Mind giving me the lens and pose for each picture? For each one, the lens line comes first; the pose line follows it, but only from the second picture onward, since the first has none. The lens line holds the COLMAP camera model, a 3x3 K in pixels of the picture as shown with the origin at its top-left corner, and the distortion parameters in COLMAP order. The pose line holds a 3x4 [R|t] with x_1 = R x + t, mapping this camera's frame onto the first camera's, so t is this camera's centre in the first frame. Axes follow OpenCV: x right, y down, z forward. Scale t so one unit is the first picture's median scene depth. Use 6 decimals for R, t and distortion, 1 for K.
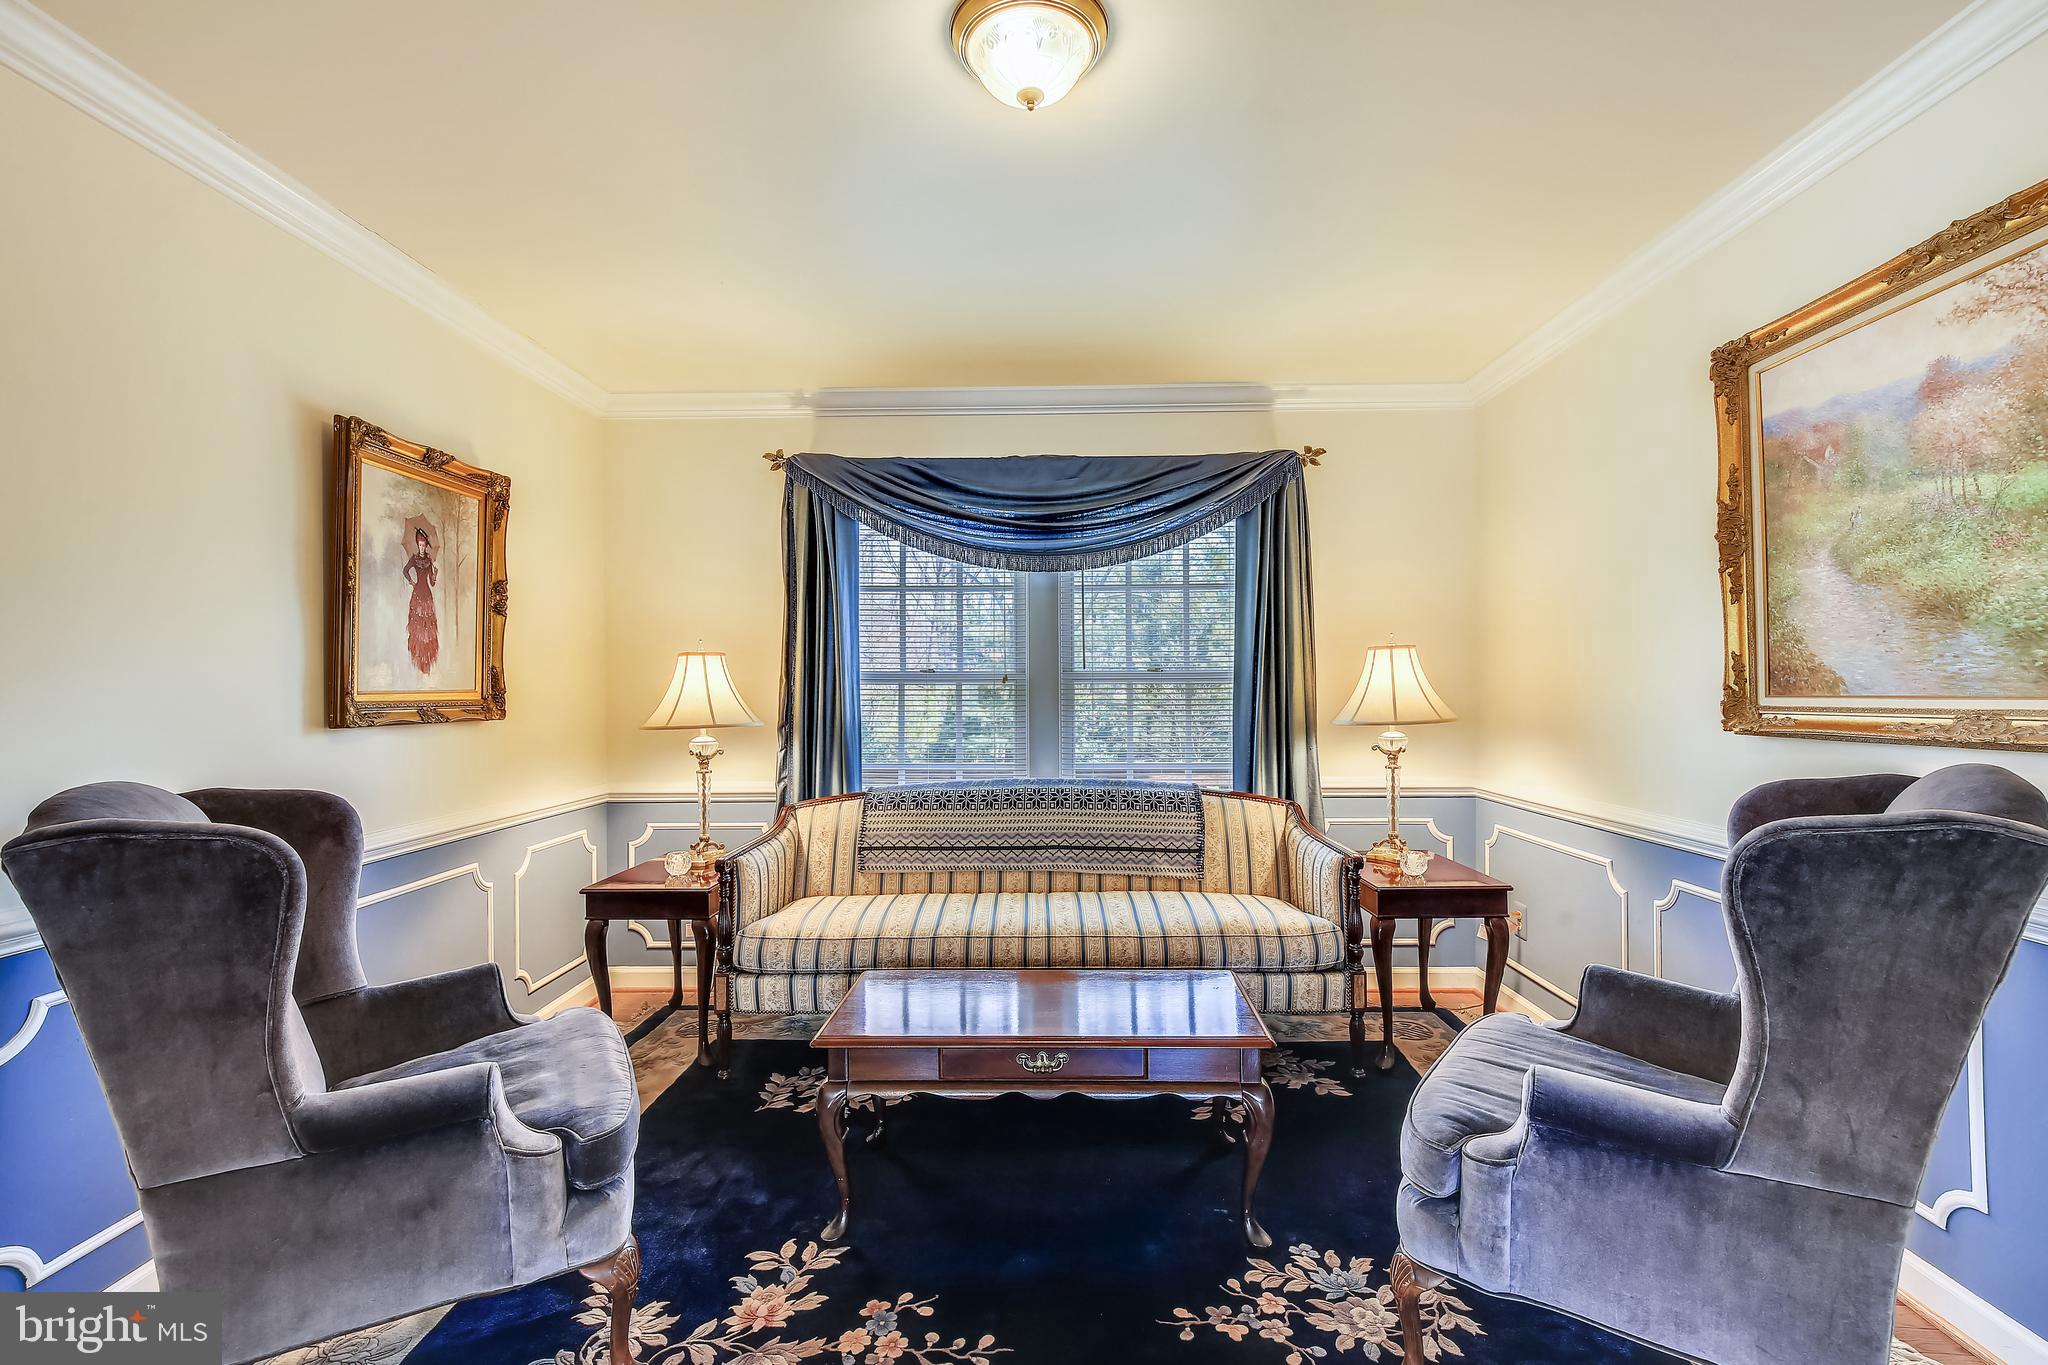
lens RADIAL K [[943.0, 0, 1015.4], [0, 943.0, 704.4], [0, 0, 1]] dist [0.007543, 0.000811]
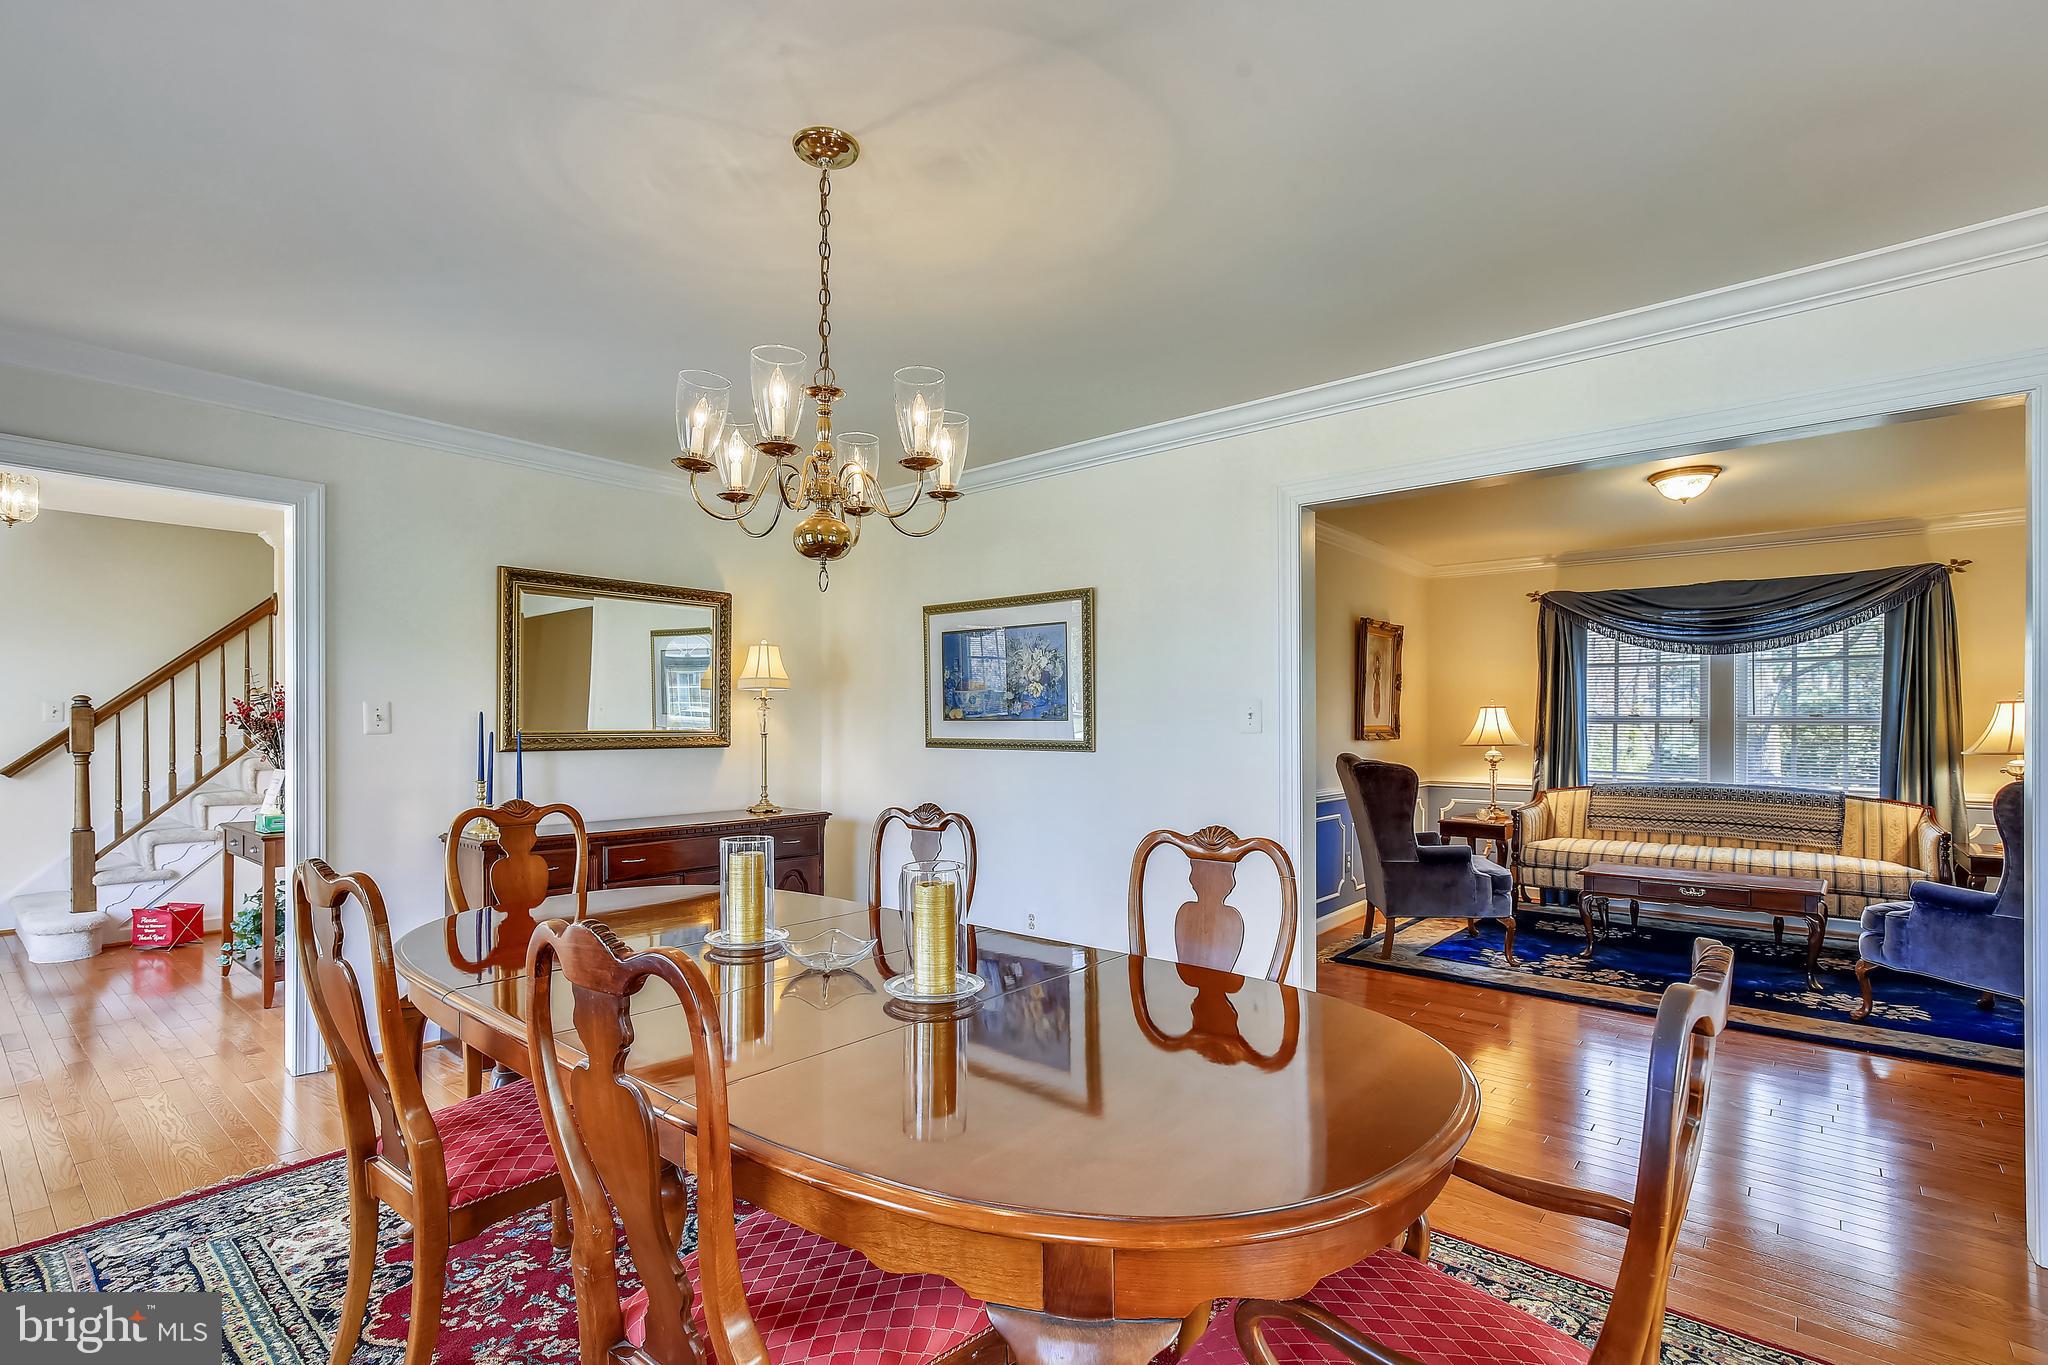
lens RADIAL K [[937.5, 0, 1049.1], [0, 937.5, 720.0], [0, 0, 1]] dist [0.013359, 0.000290]
pose [[0.797083, 0.006954, -0.603829, 0.094809], [-0.018391, 0.999749, -0.012764, 0.012735], [0.603589, 0.021279, 0.797011, -1.020652]]
